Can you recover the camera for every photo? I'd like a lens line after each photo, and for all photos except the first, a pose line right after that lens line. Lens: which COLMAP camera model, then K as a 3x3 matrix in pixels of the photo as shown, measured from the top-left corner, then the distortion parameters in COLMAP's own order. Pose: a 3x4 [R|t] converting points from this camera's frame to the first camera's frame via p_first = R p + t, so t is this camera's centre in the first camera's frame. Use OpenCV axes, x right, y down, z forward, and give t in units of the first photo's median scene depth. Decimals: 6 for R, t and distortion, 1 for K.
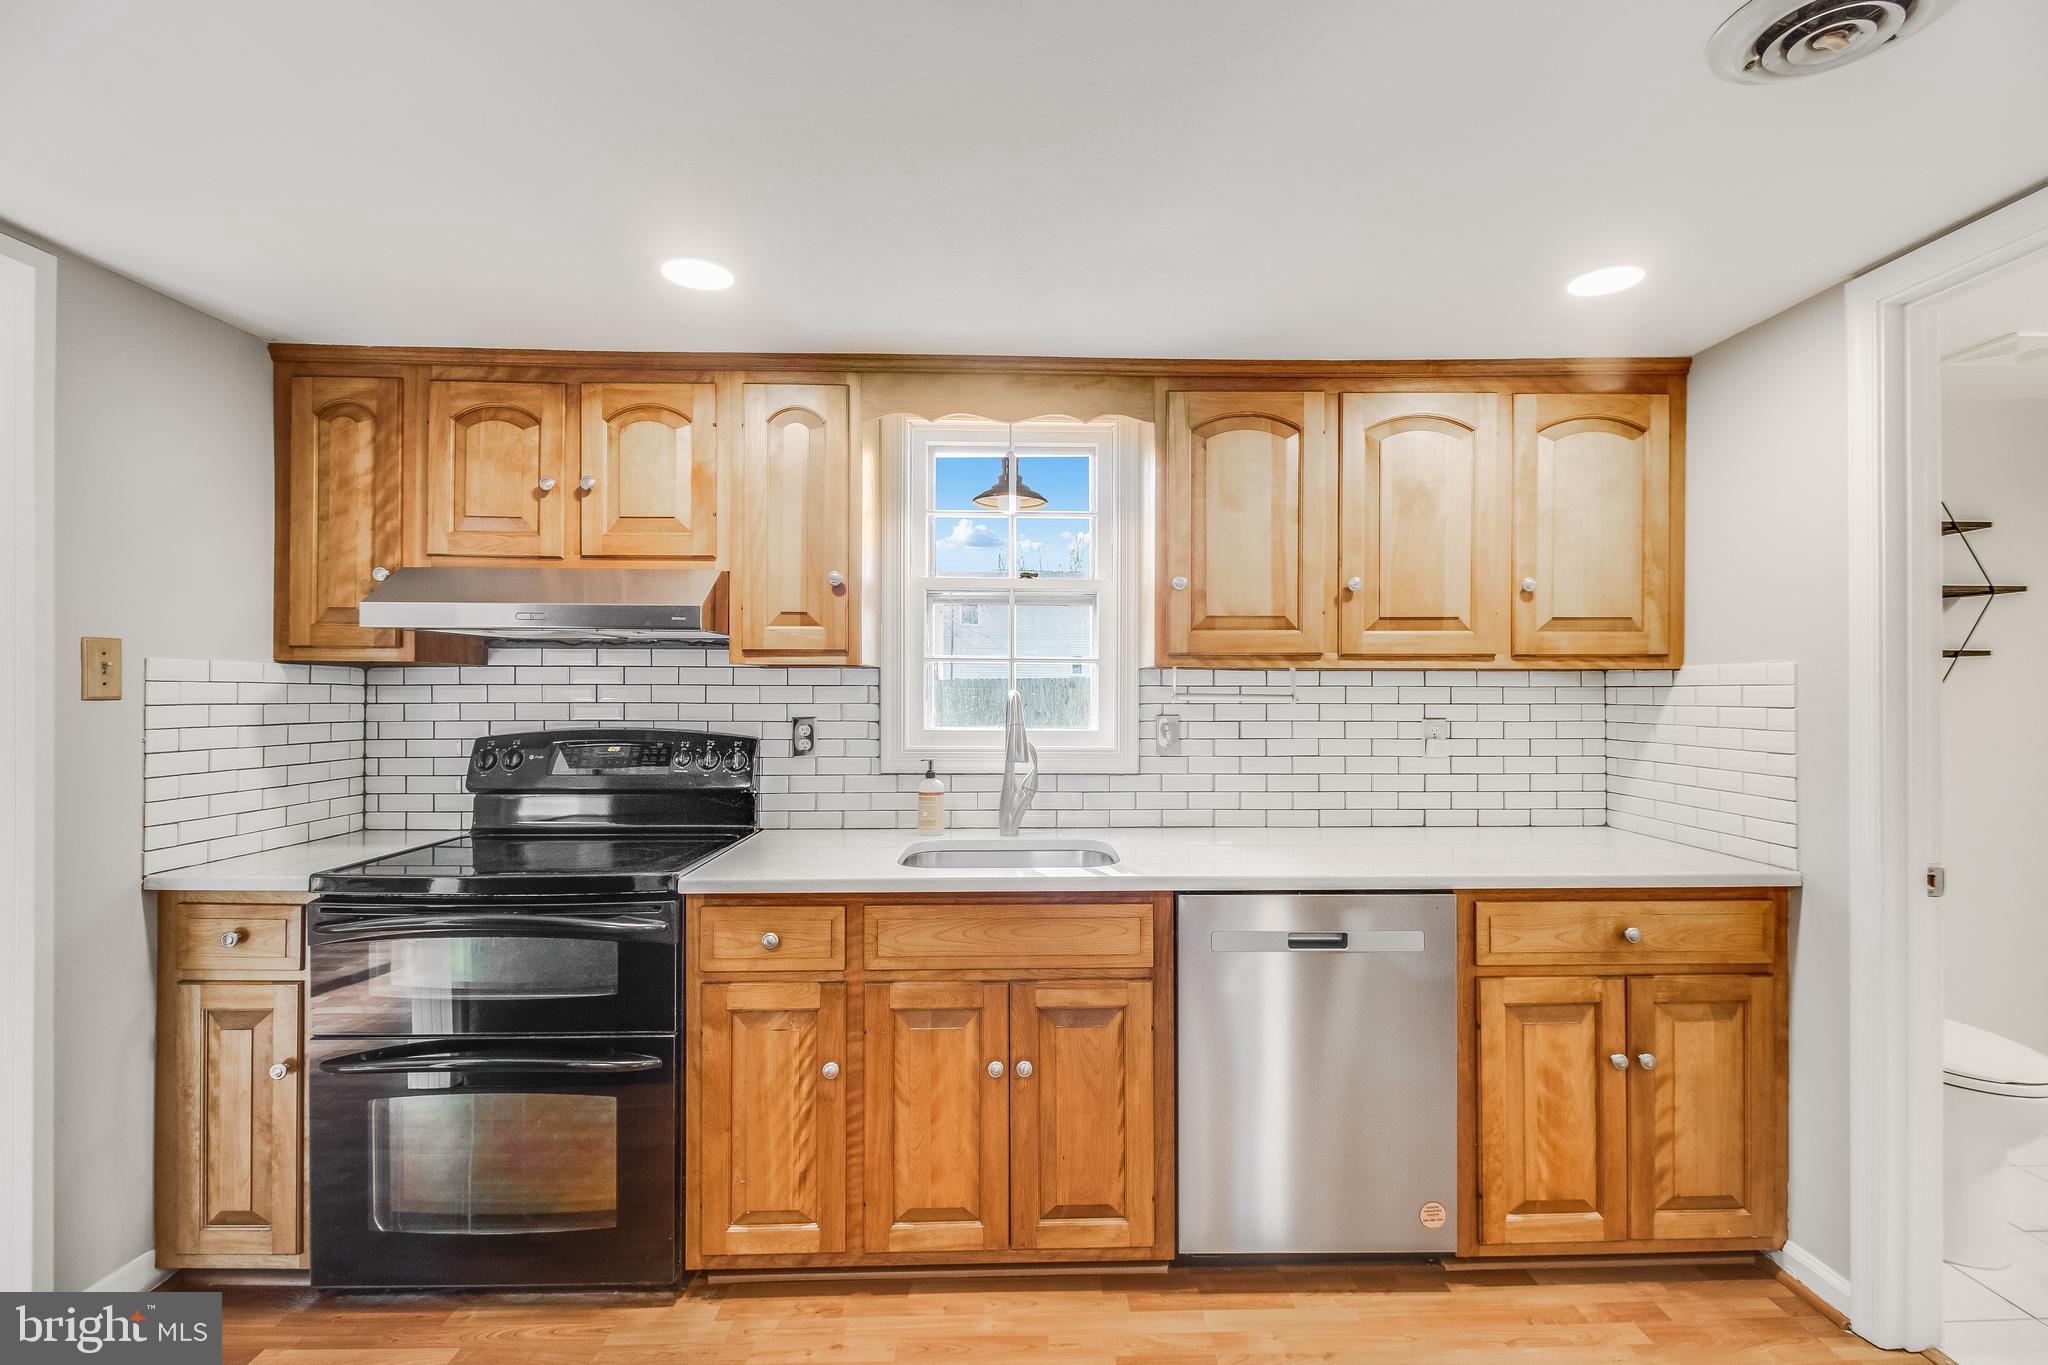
lens RADIAL K [[958.9, 0, 1014.8], [0, 958.9, 688.1], [0, 0, 1]] dist [0.016360, -0.011824]
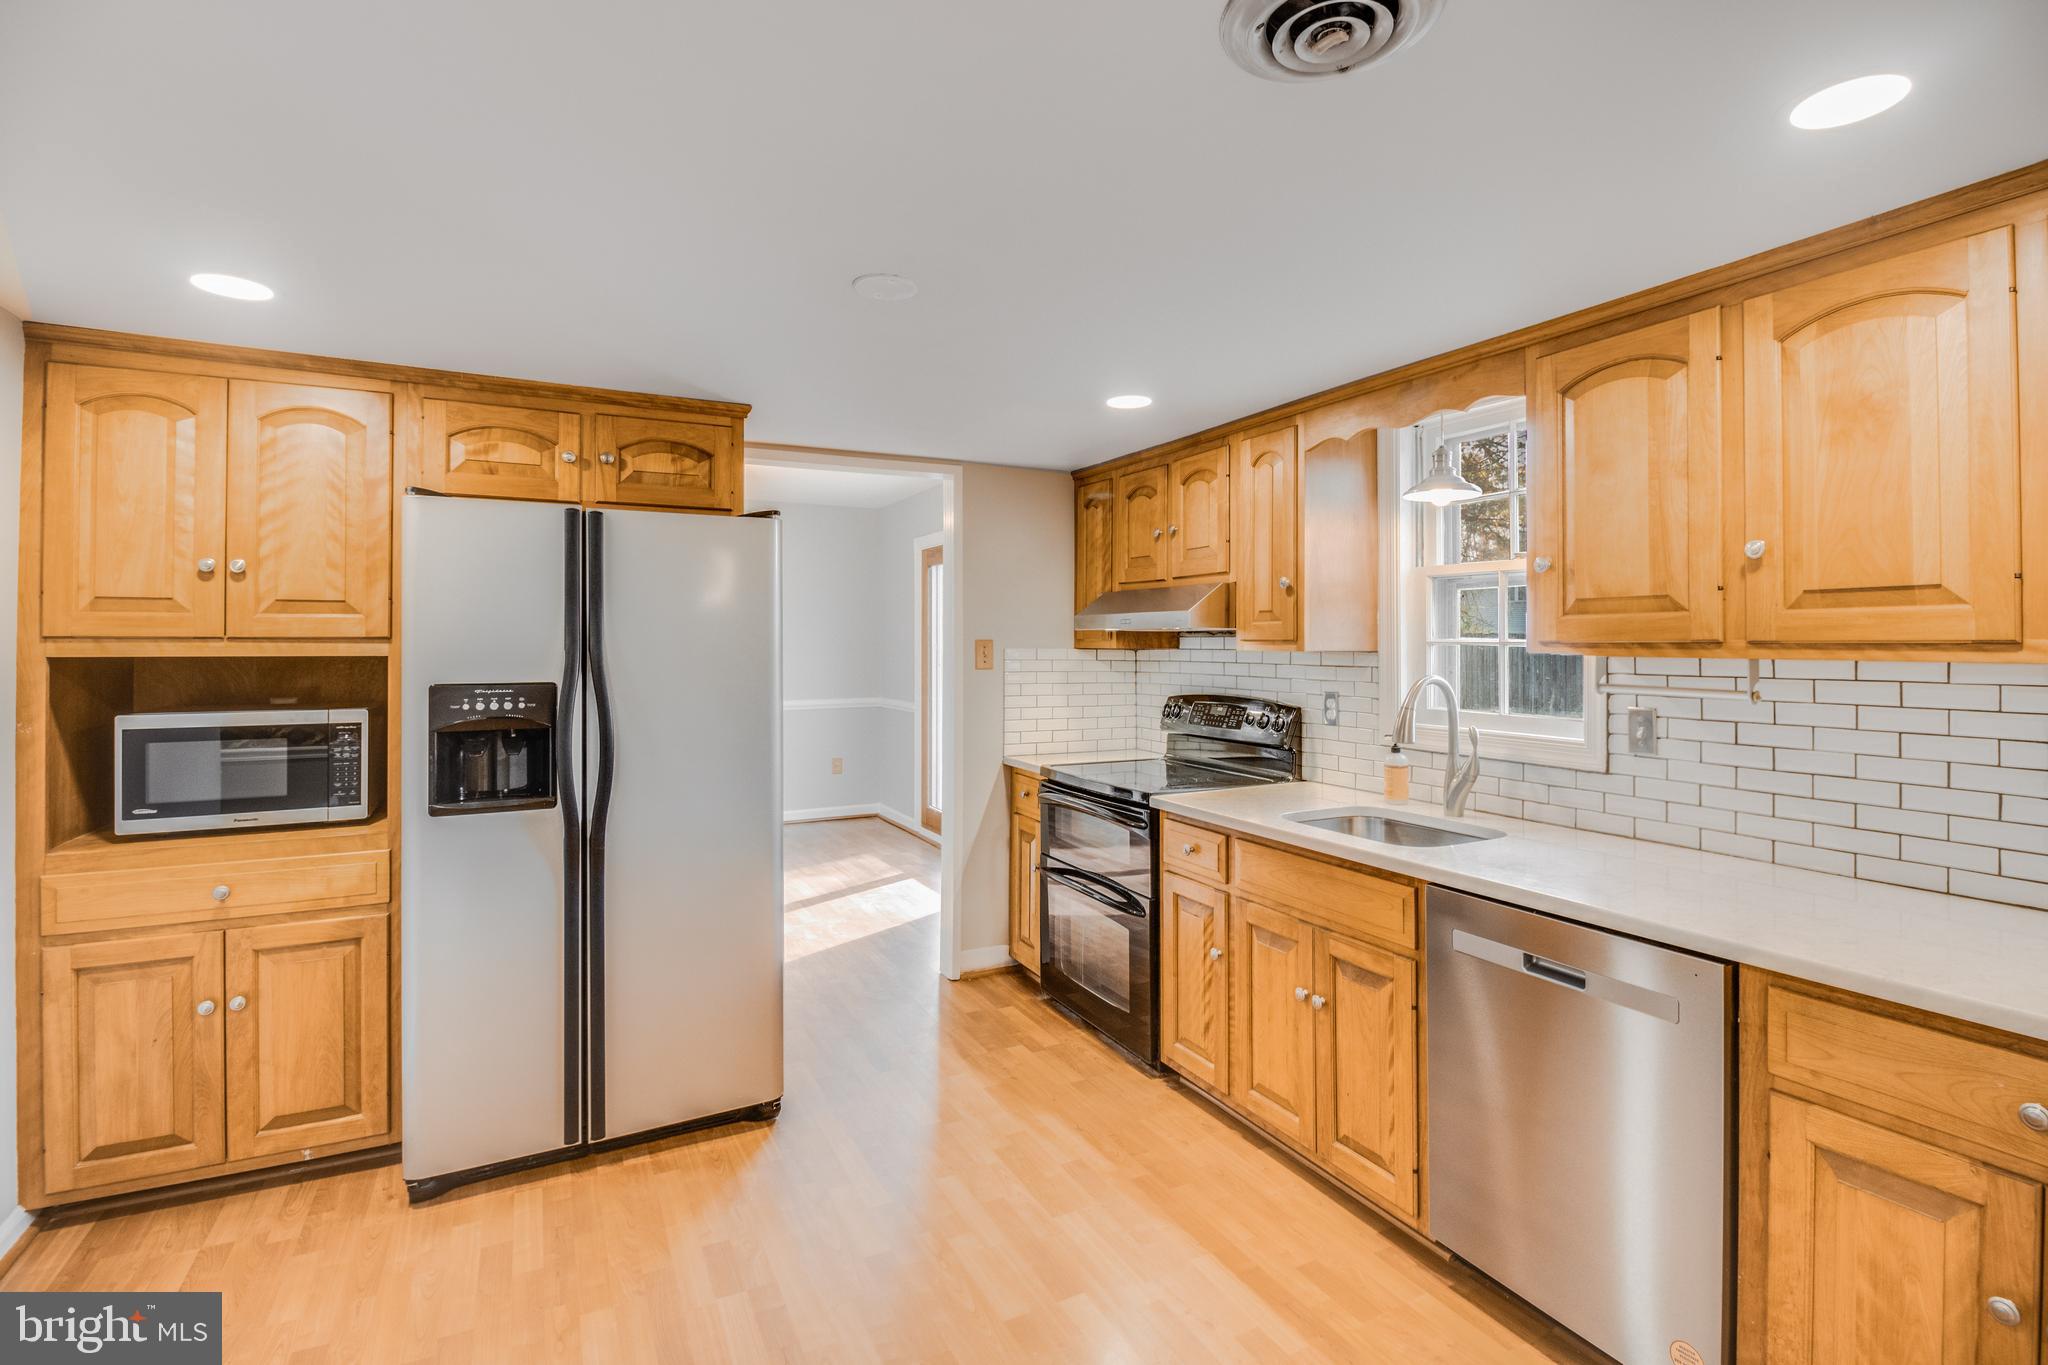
lens RADIAL K [[958.9, 0, 1056.1], [0, 958.9, 652.1], [0, 0, 1]] dist [0.016360, -0.011824]
pose [[0.451600, 0.006889, -0.892194, 0.820235], [0.001607, 0.999962, 0.008535, -0.036008], [0.892219, -0.005288, 0.451572, 0.172230]]
